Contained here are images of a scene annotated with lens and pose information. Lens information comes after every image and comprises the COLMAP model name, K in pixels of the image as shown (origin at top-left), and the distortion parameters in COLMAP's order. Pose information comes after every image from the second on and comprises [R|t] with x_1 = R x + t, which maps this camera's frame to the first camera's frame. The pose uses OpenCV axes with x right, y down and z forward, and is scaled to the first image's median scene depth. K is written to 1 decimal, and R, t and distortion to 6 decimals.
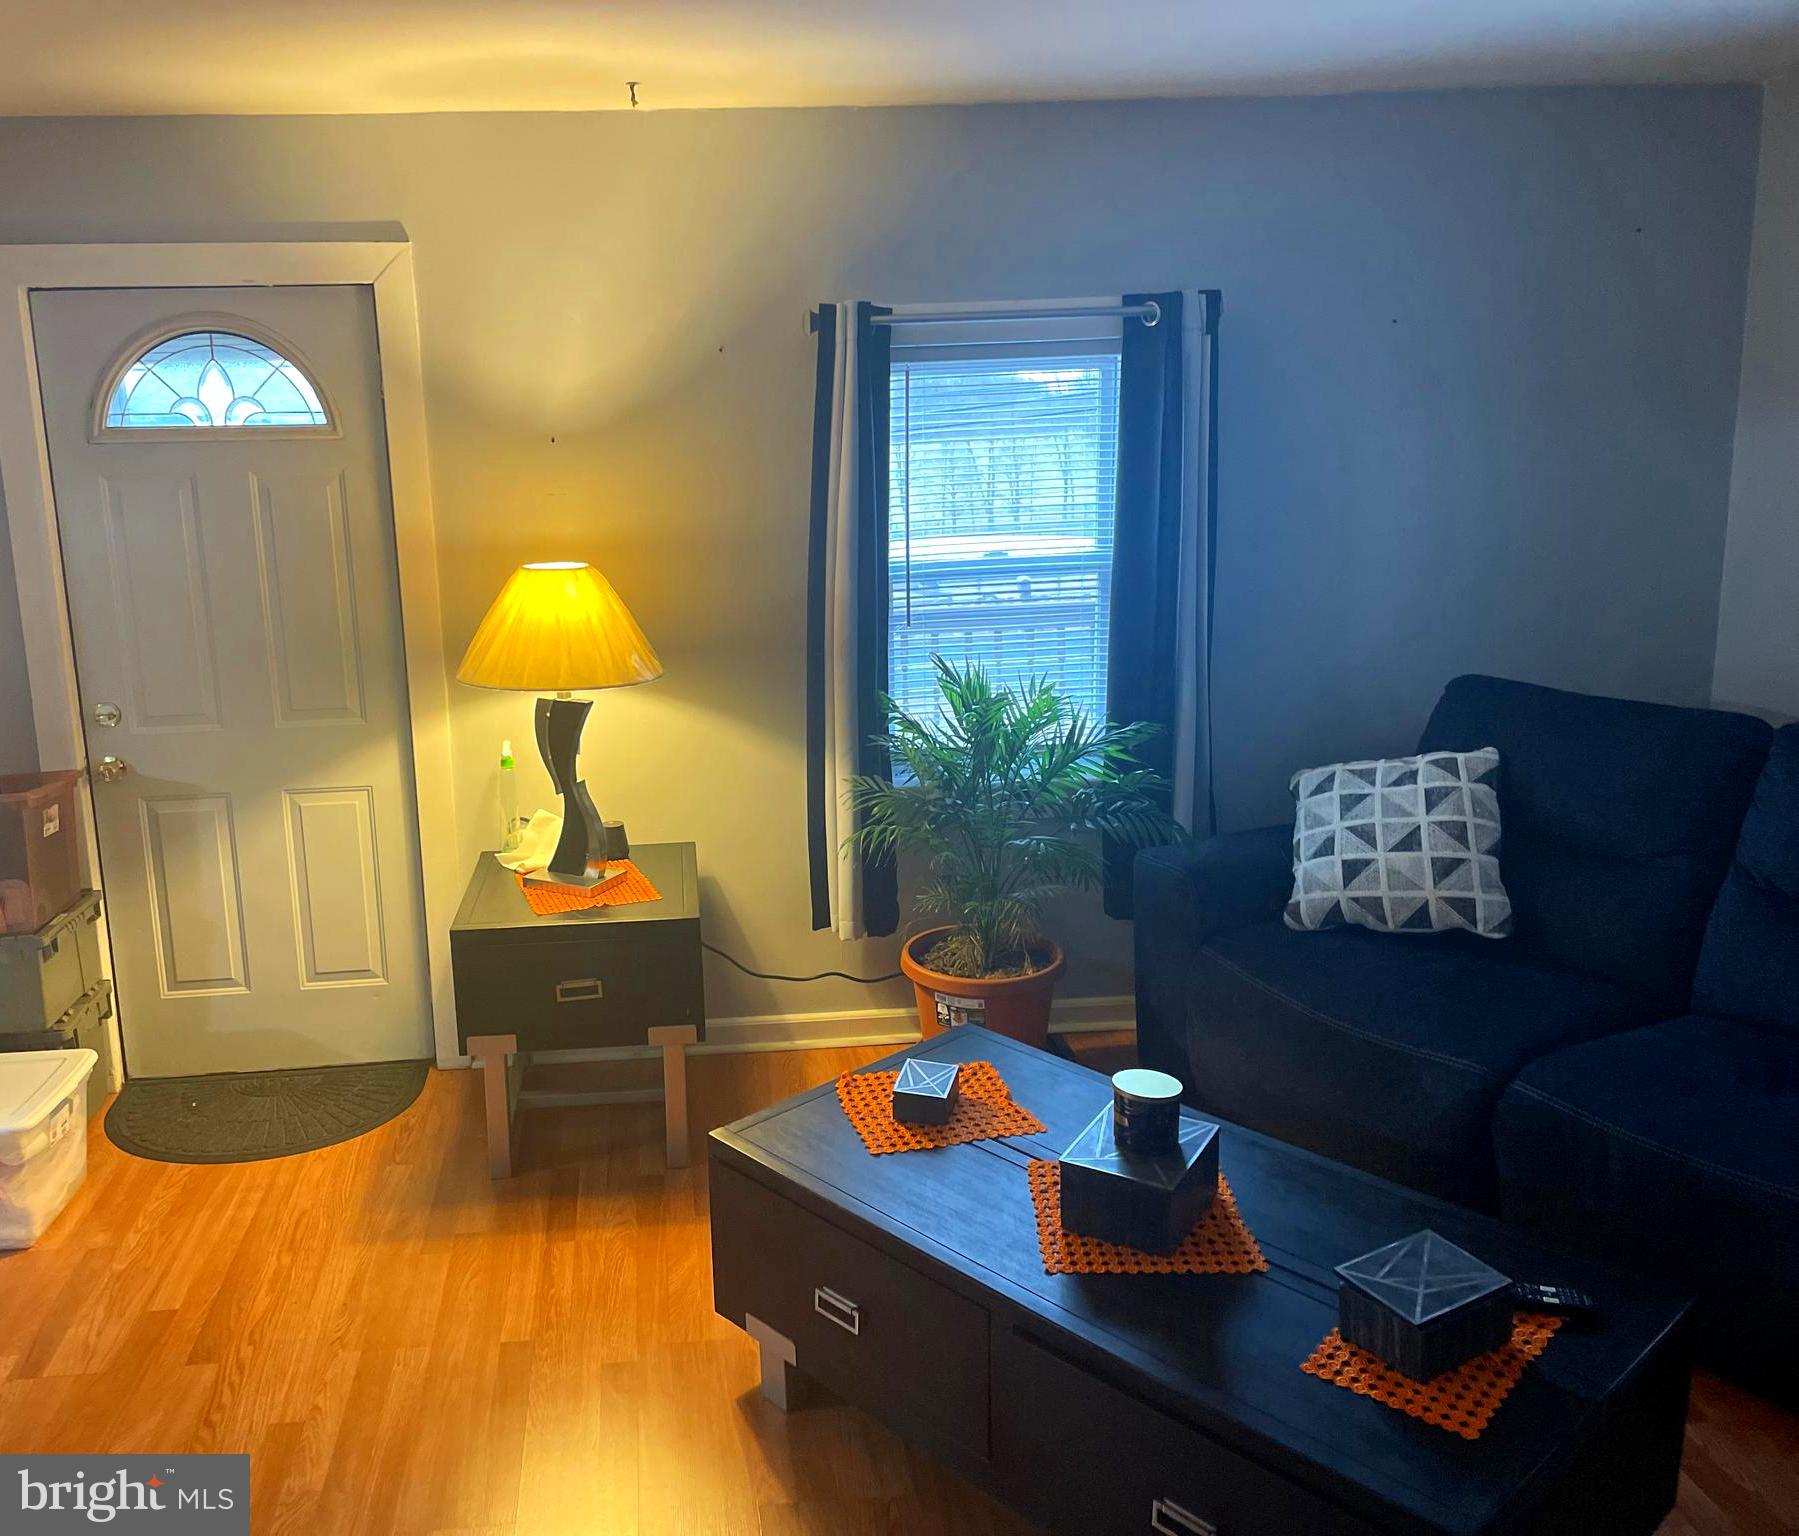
lens RADIAL K [[1683.9, 0, 752.9], [0, 1683.9, 768.5], [0, 0, 1]] dist [0.096714, -0.153454]
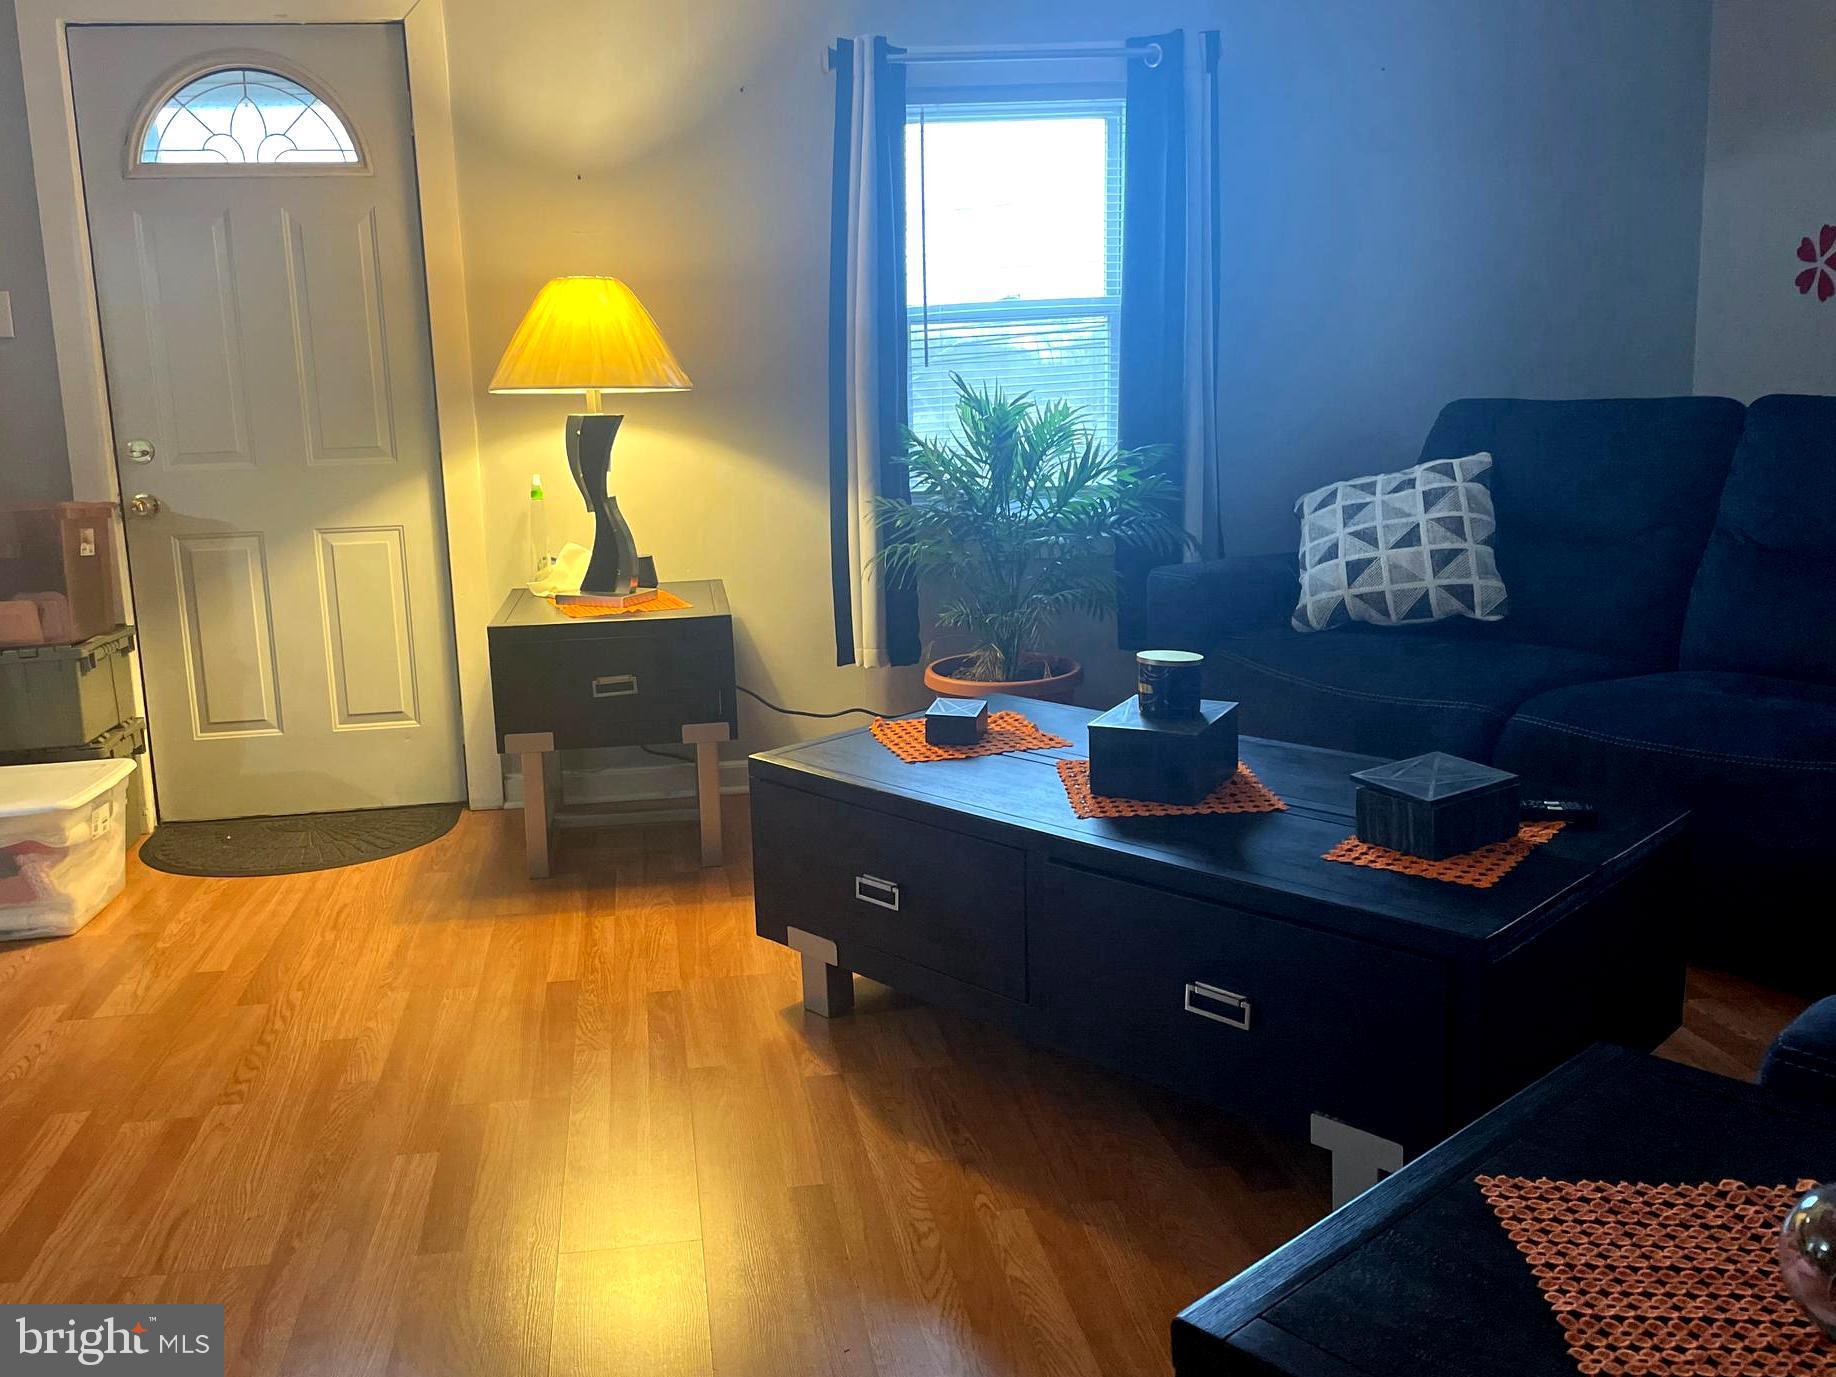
lens RADIAL K [[1682.8, 0, 811.8], [0, 1682.8, 687.1], [0, 0, 1]] dist [0.120471, -0.236224]
pose [[0.999313, -0.012371, 0.034933, -0.017709], [0.013541, 0.999349, -0.033444, 0.158008], [-0.034497, 0.033894, 0.998830, -0.026512]]
